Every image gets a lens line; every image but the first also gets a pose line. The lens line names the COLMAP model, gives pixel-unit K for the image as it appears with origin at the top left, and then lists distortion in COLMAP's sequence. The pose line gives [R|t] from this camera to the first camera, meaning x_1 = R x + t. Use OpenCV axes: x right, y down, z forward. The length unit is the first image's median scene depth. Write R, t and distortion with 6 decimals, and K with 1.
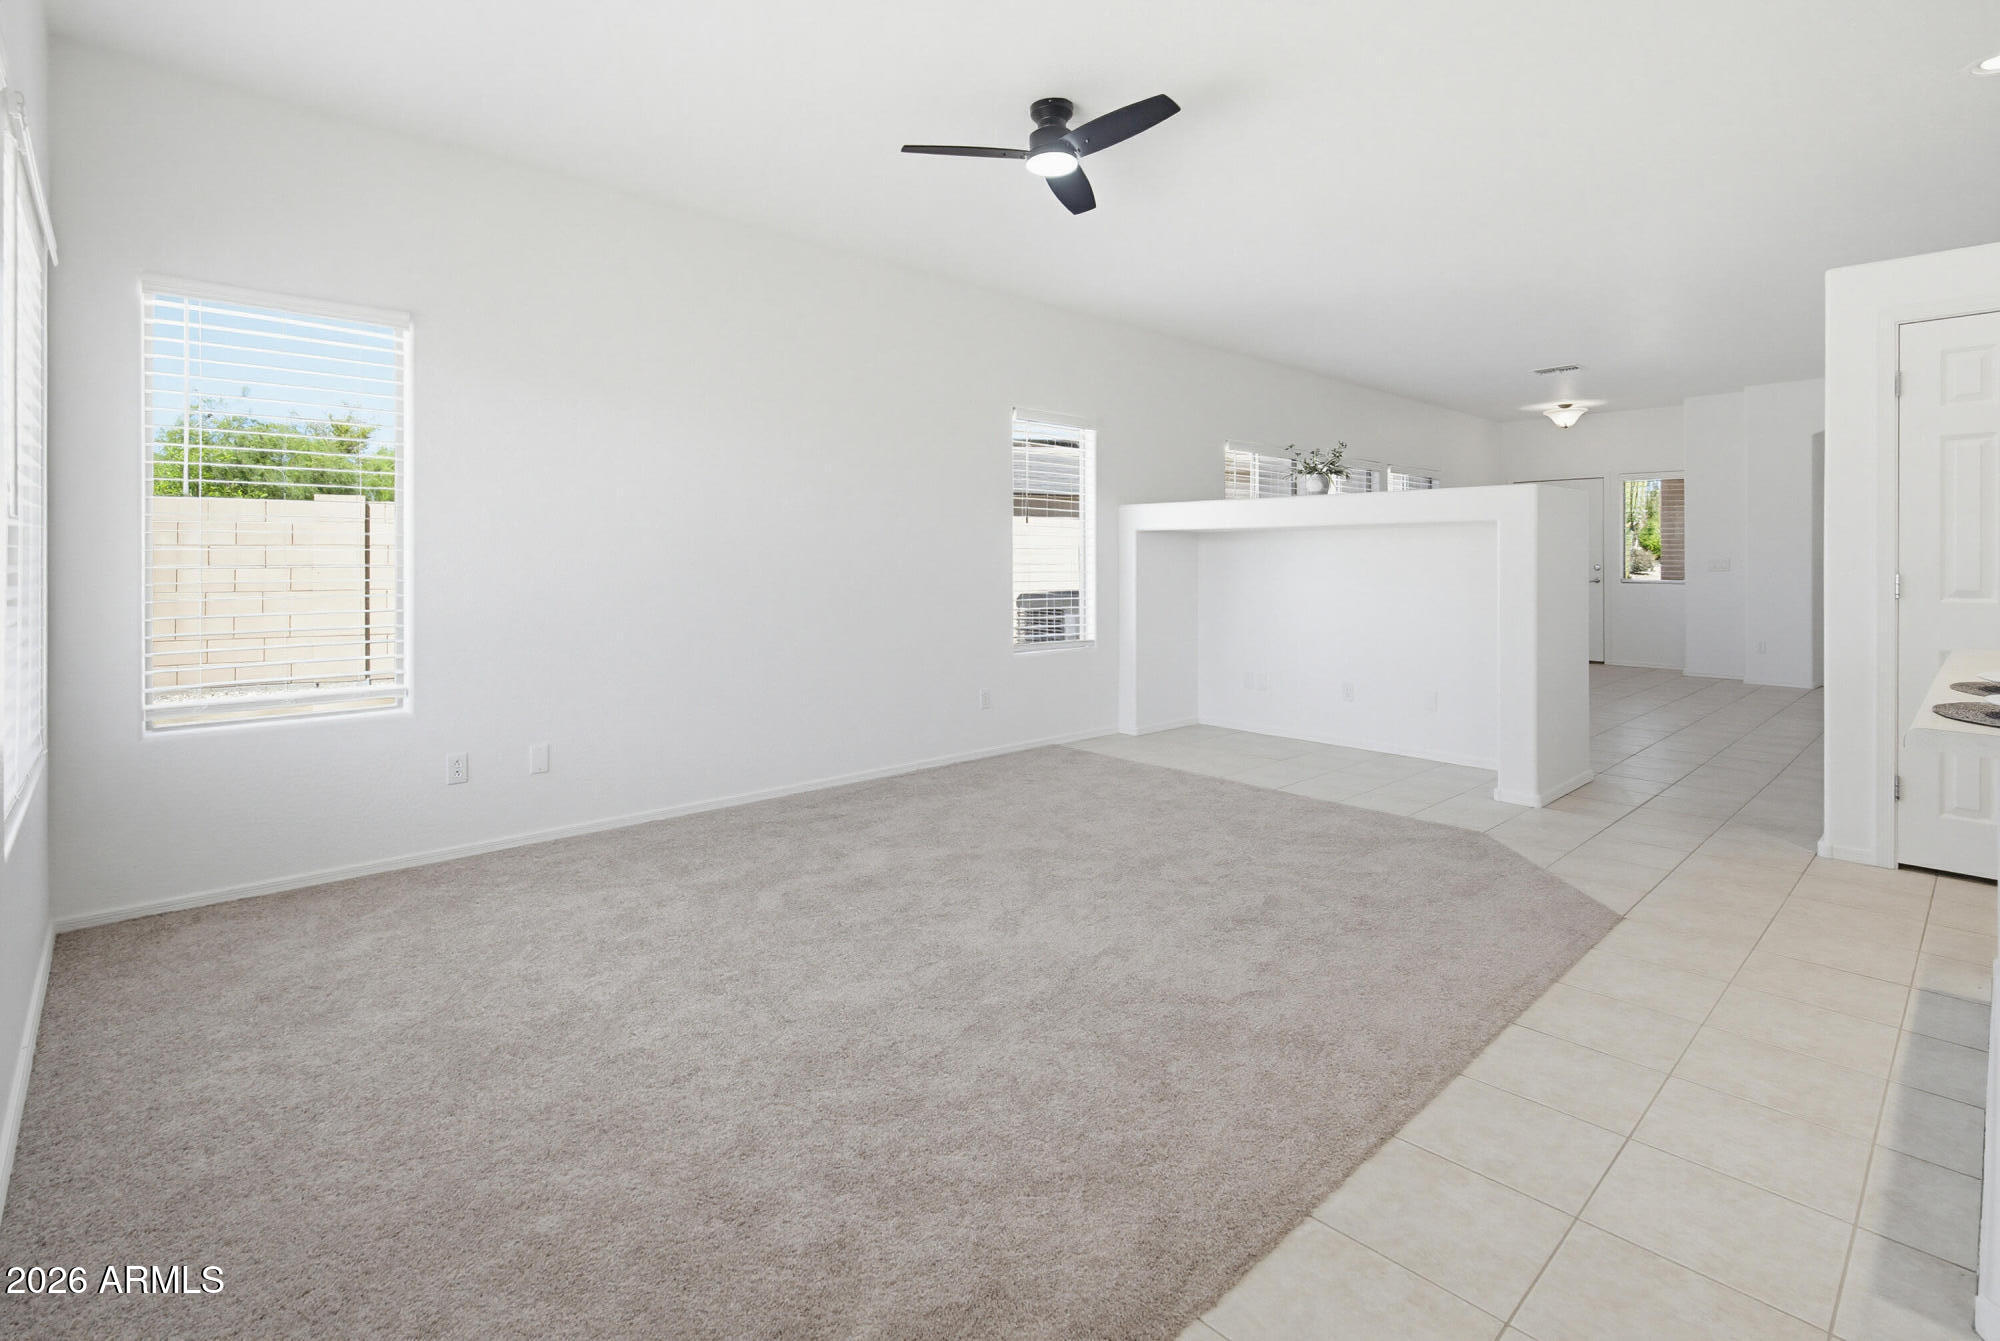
lens RADIAL K [[937.5, 0, 1000.5], [0, 937.5, 555.8], [0, 0, 1]] dist [-0.005164, 0.003391]
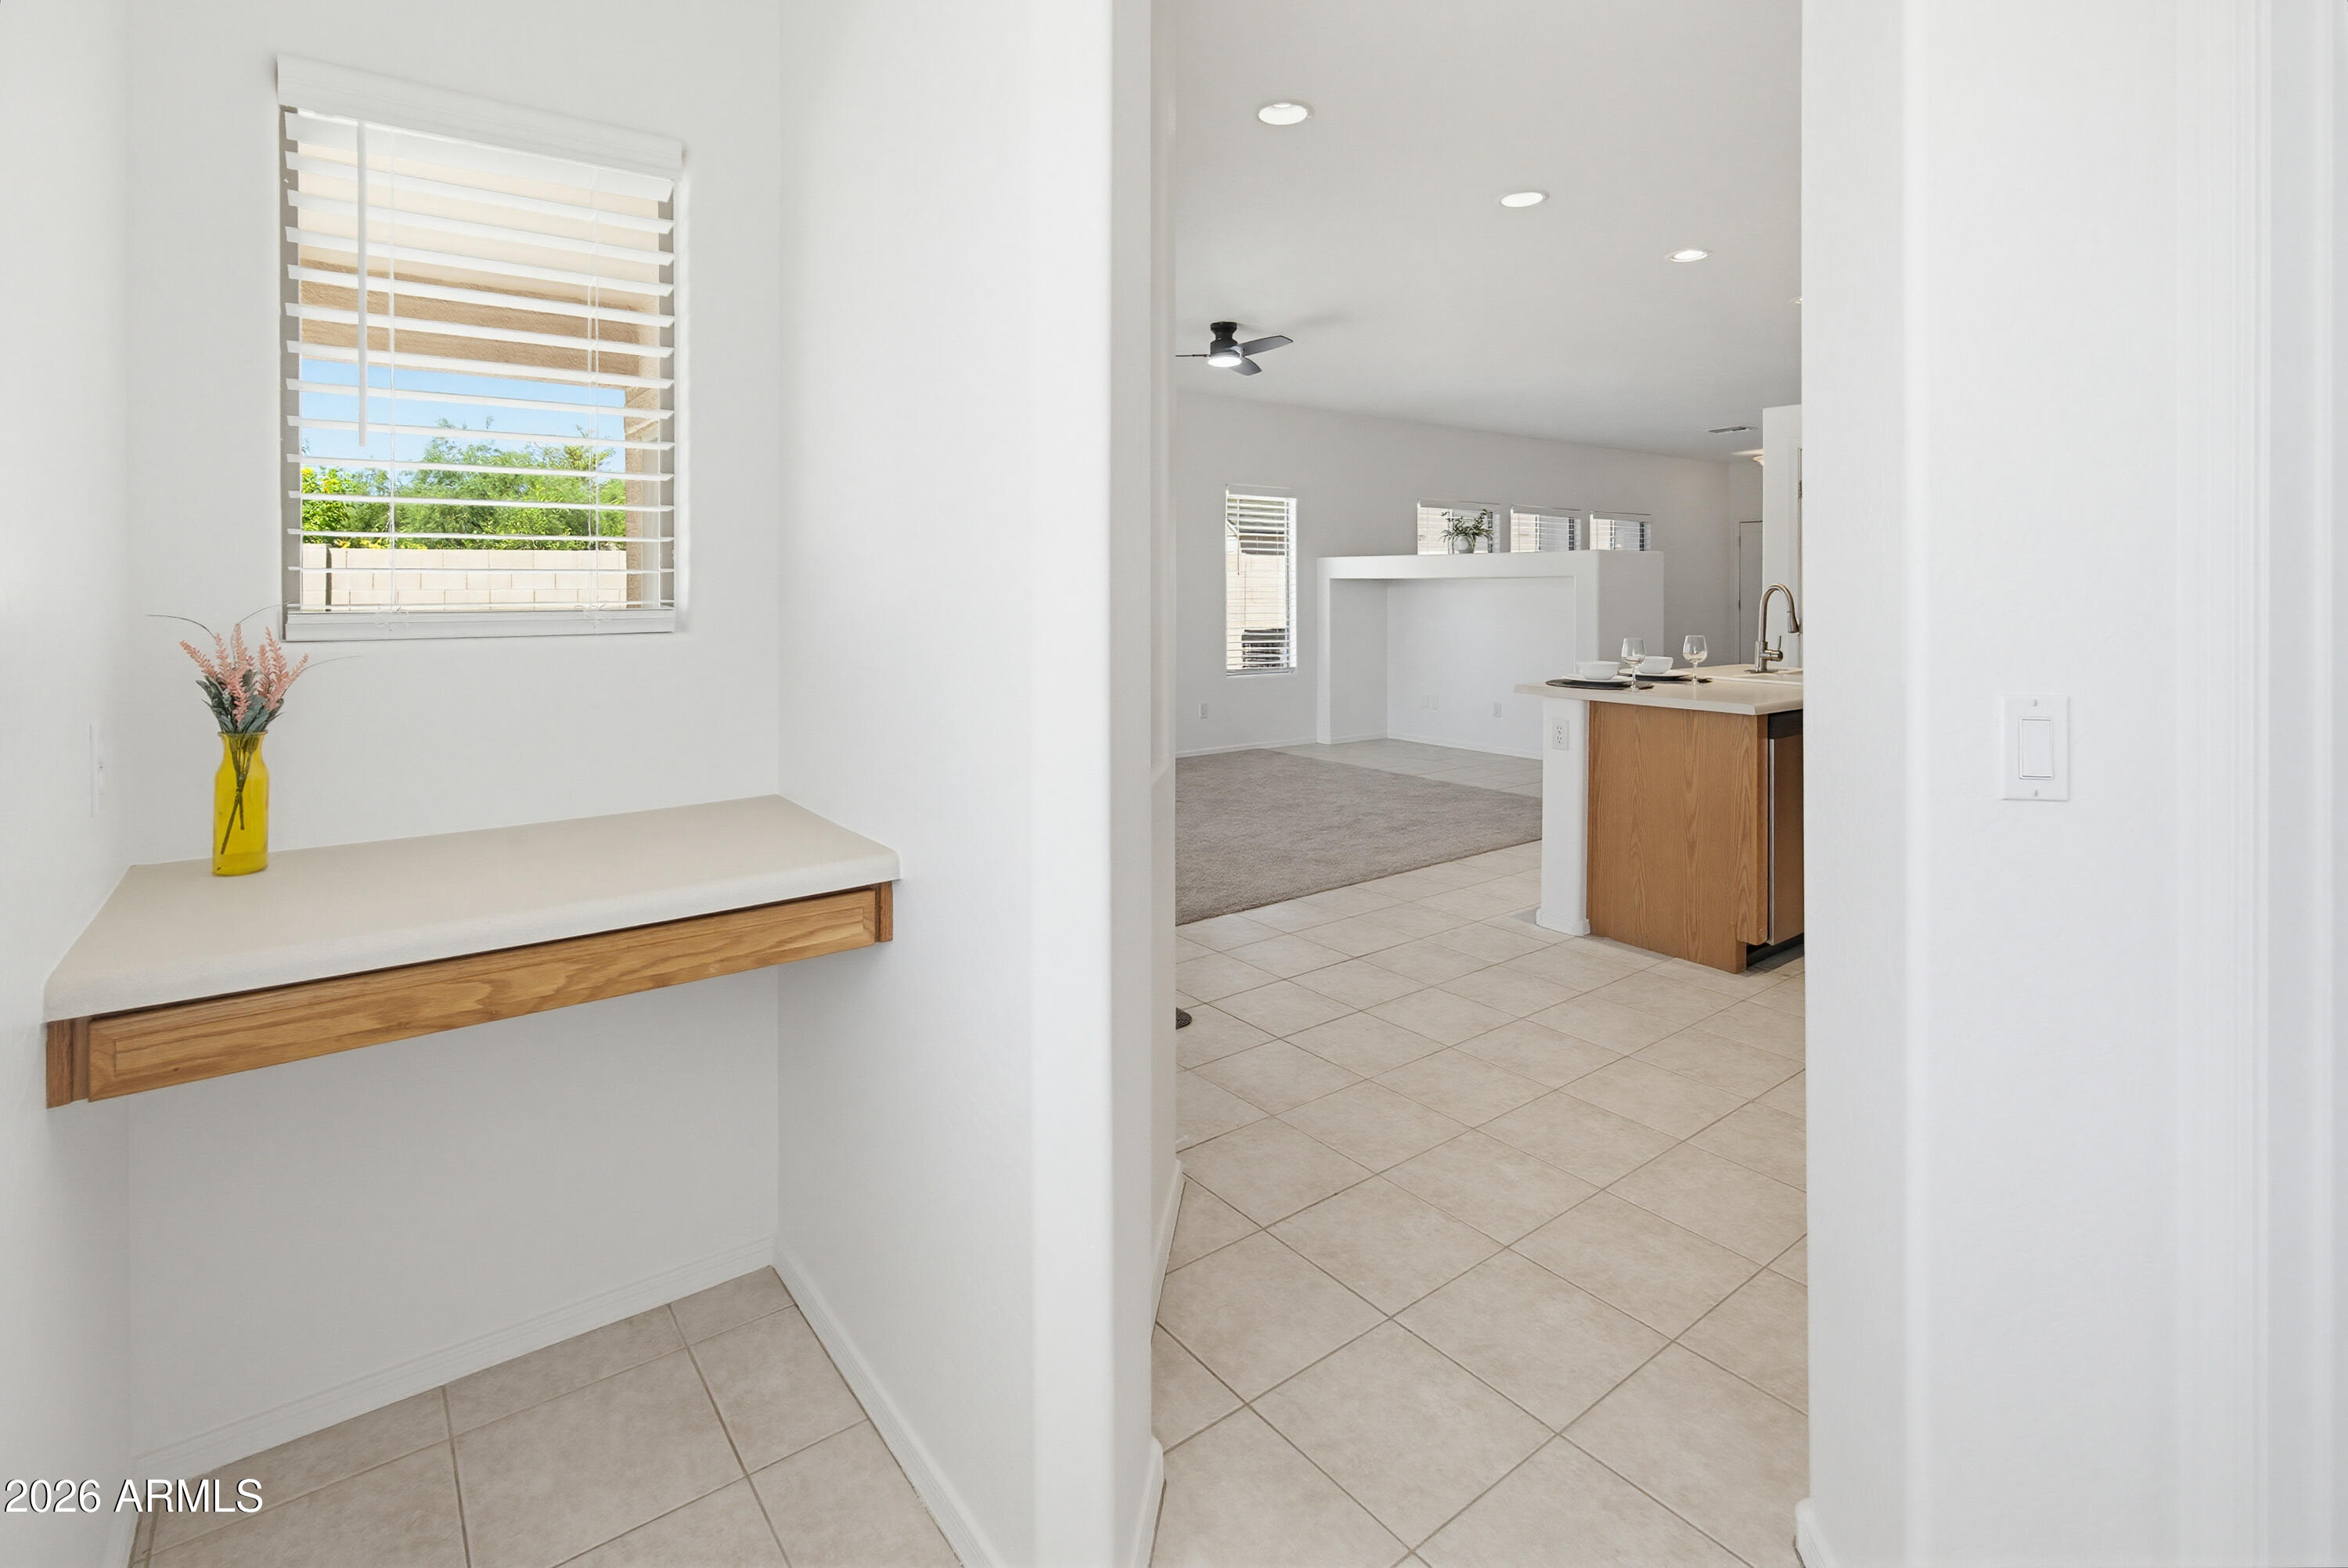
lens RADIAL K [[1100.5, 0, 1174.6], [0, 1100.5, 590.5], [0, 0, 1]] dist [-0.005164, 0.003391]
pose [[0.995072, -0.001768, -0.099141, 0.145681], [0.002268, 0.999985, 0.004922, -0.034265], [0.099131, -0.005123, 0.995061, -0.812774]]
